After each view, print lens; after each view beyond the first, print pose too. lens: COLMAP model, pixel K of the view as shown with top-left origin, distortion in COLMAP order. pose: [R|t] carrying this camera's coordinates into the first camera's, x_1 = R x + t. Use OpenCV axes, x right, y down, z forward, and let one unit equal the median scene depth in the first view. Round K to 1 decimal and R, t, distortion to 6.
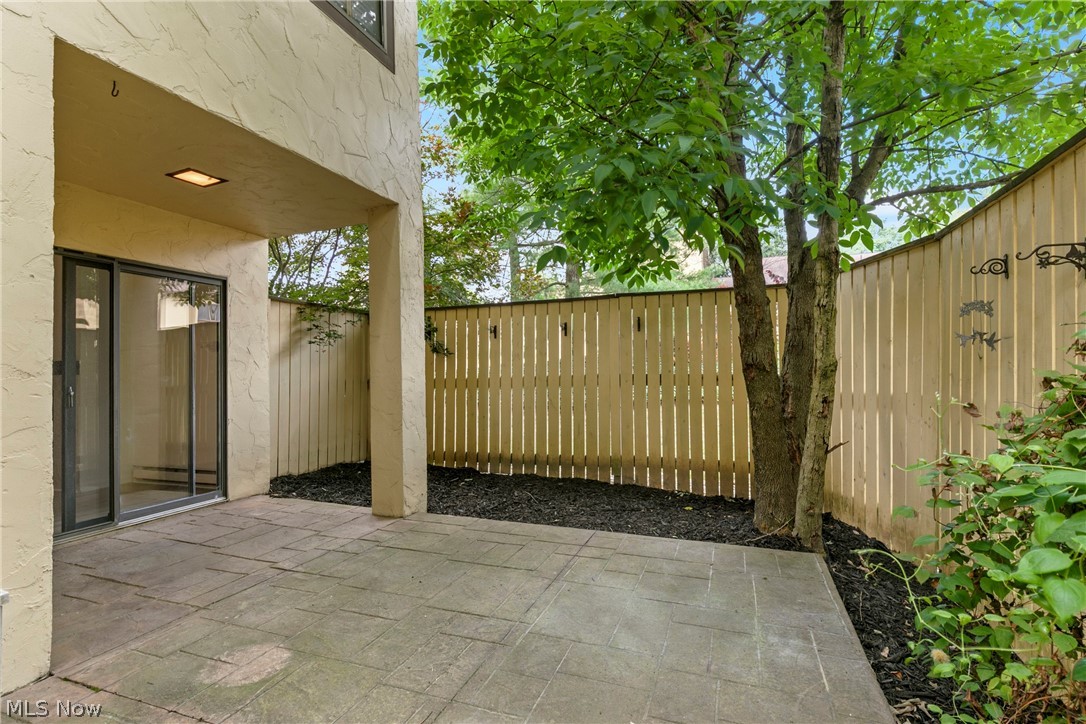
lens RADIAL K [[494.3, 0, 560.4], [0, 494.3, 376.2], [0, 0, 1]] dist [0.008616, -0.001441]
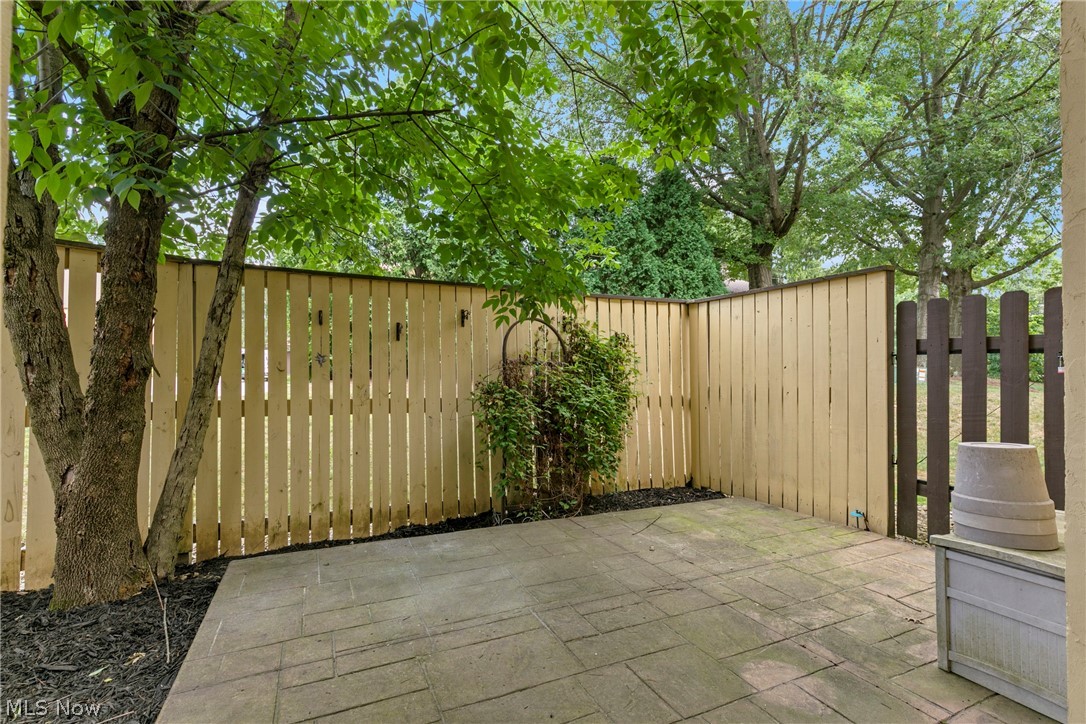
lens RADIAL K [[494.3, 0, 543.9], [0, 494.3, 369.1], [0, 0, 1]] dist [0.008616, -0.001441]
pose [[-0.693141, 0.017890, 0.720580, -0.920719], [-0.001775, 0.999647, -0.026525, 0.009565], [-0.720799, -0.019664, -0.692865, 1.834243]]
